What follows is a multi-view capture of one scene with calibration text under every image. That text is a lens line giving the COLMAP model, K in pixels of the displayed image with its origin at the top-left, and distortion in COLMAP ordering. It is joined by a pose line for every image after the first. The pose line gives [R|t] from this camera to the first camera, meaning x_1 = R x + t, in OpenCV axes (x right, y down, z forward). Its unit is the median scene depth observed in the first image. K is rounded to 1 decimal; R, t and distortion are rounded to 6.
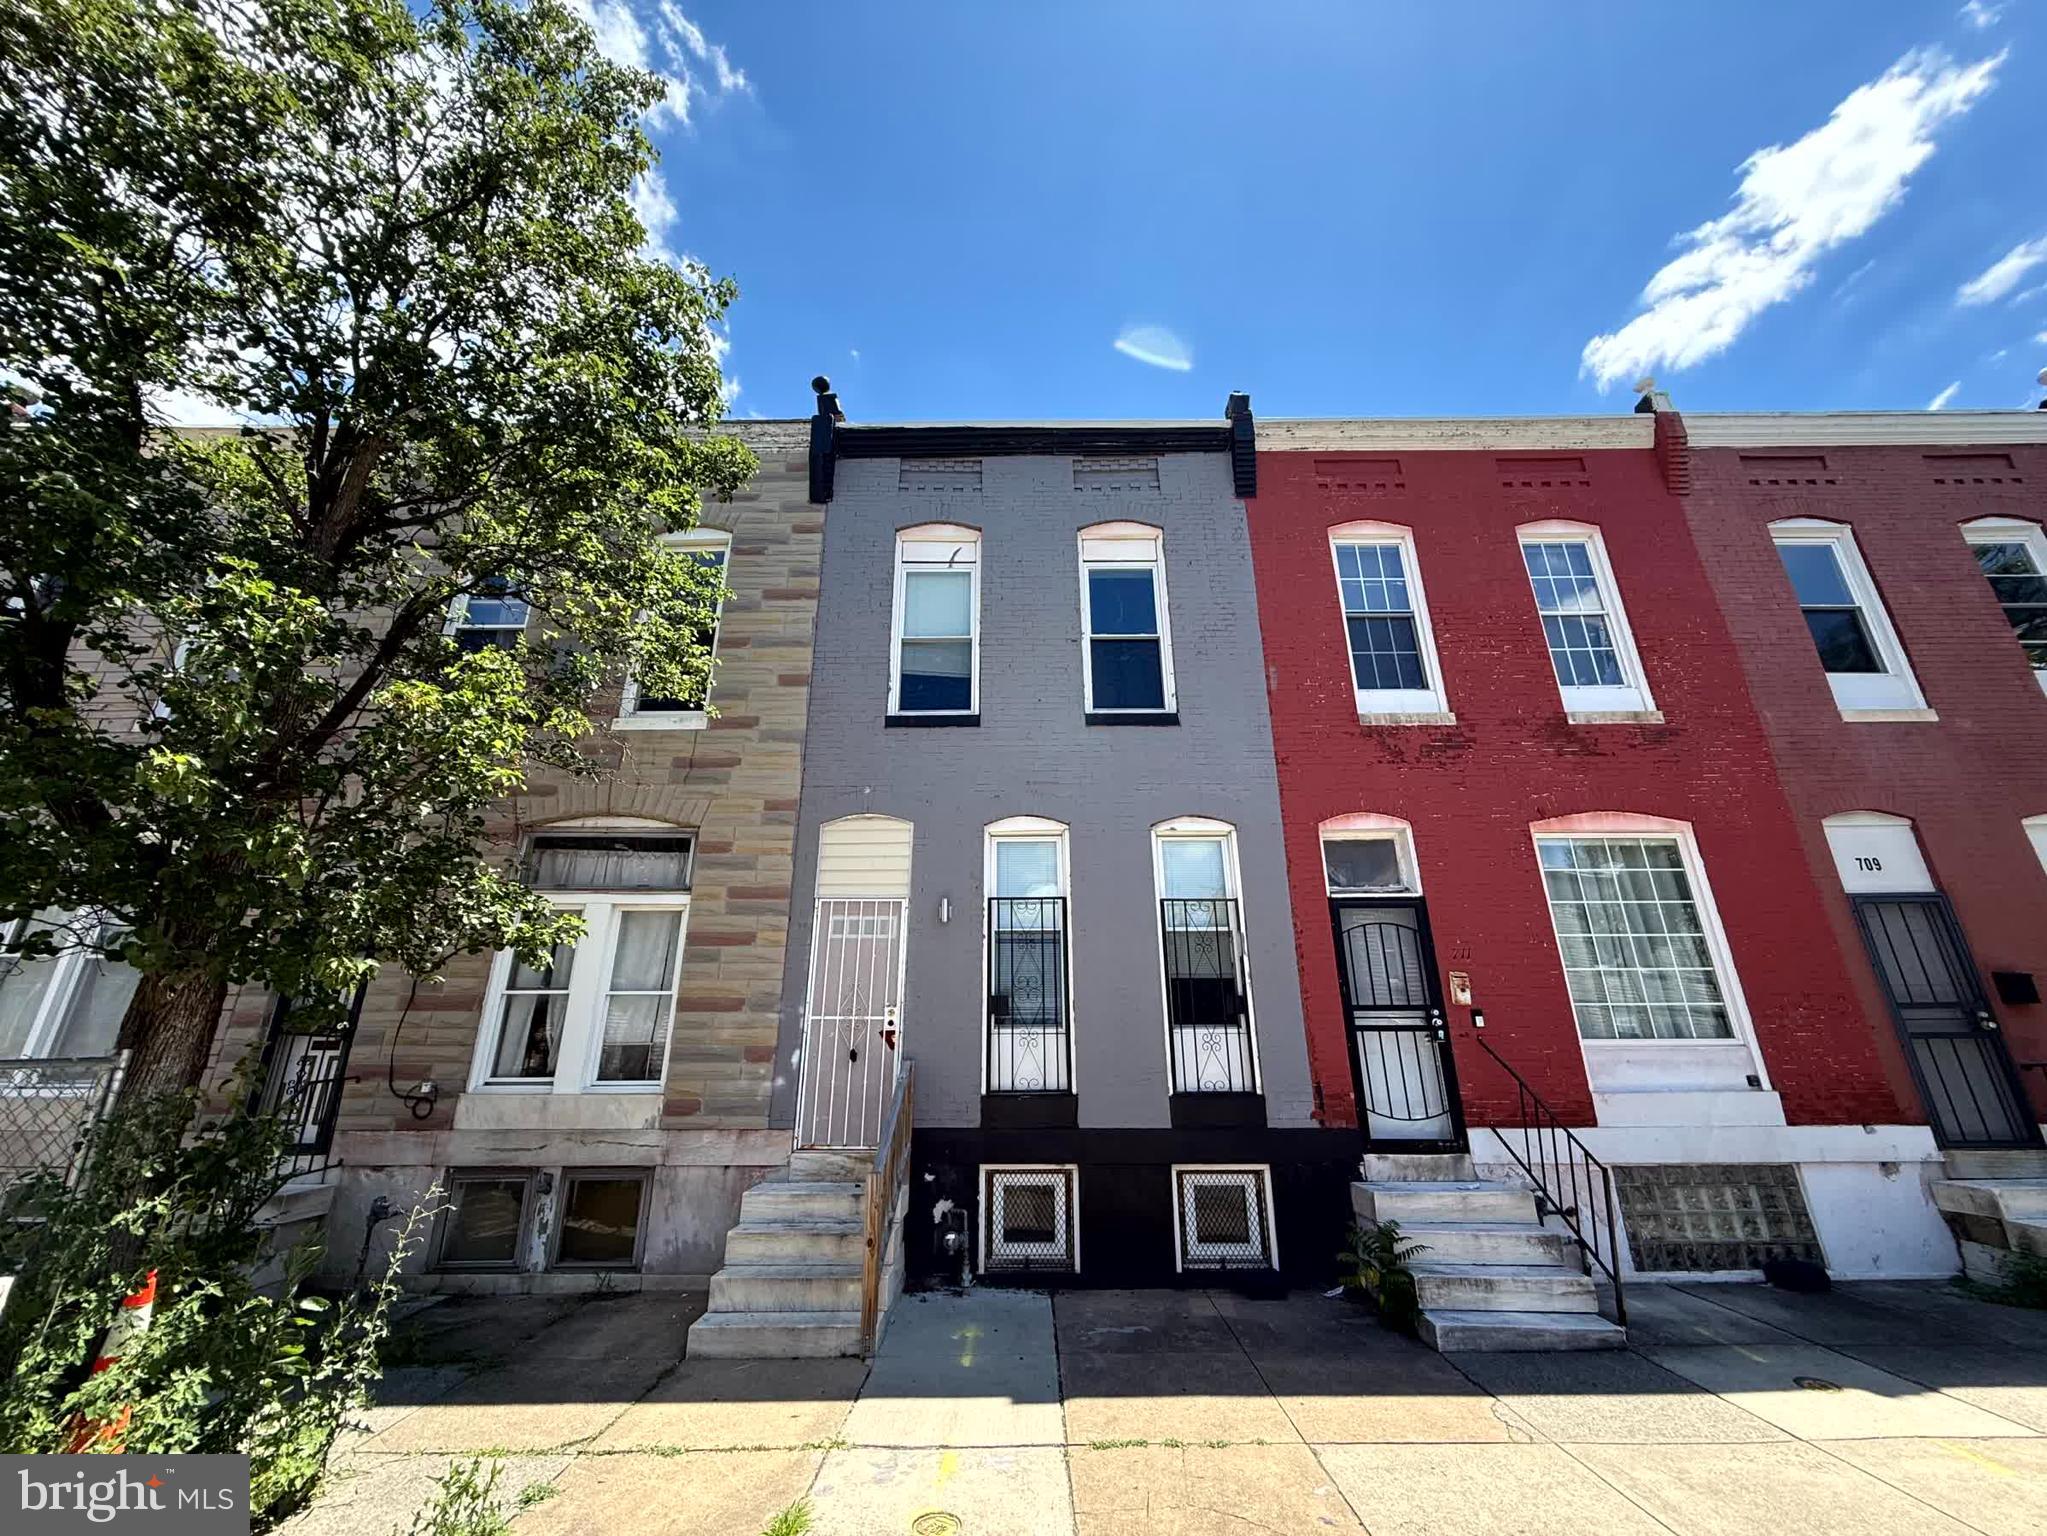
lens RADIAL K [[815.2, 0, 1018.5], [0, 815.2, 768.2], [0, 0, 1]] dist [0.000410, 0.000819]
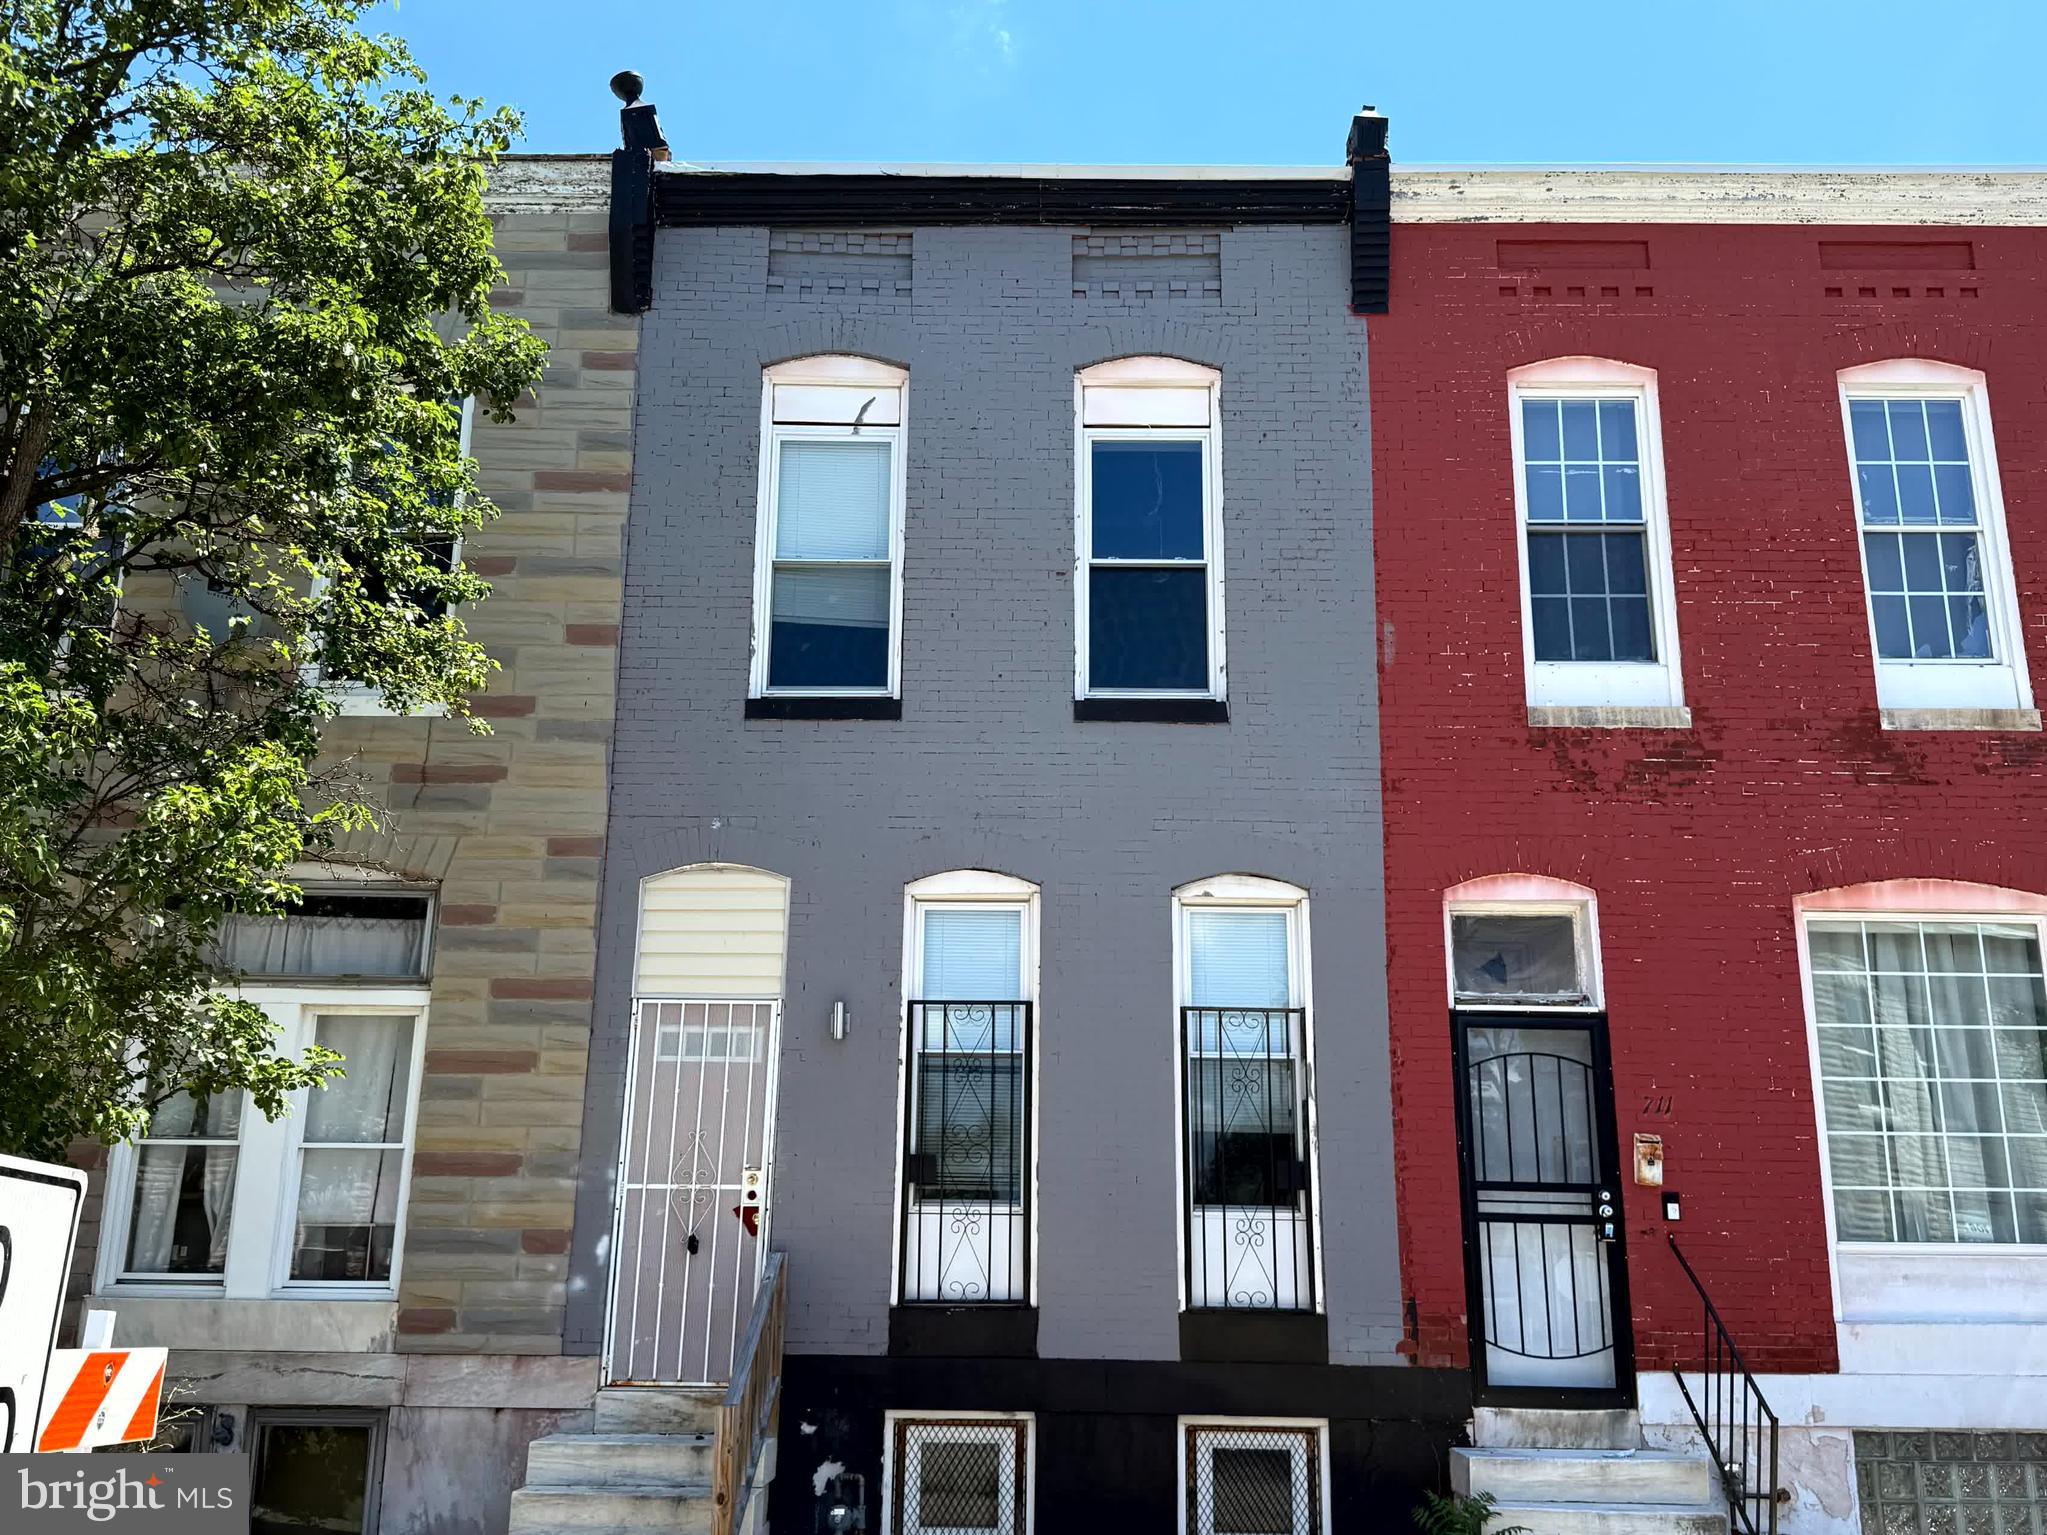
lens RADIAL K [[1890.6, 0, 1031.7], [0, 1890.6, 773.4], [0, 0, 1]] dist [0.176354, -0.357360]
pose [[0.999869, 0.015359, -0.005027, 0.062416], [-0.014910, 0.996711, 0.079657, -0.133254], [0.006234, -0.079571, 0.996810, -0.444209]]
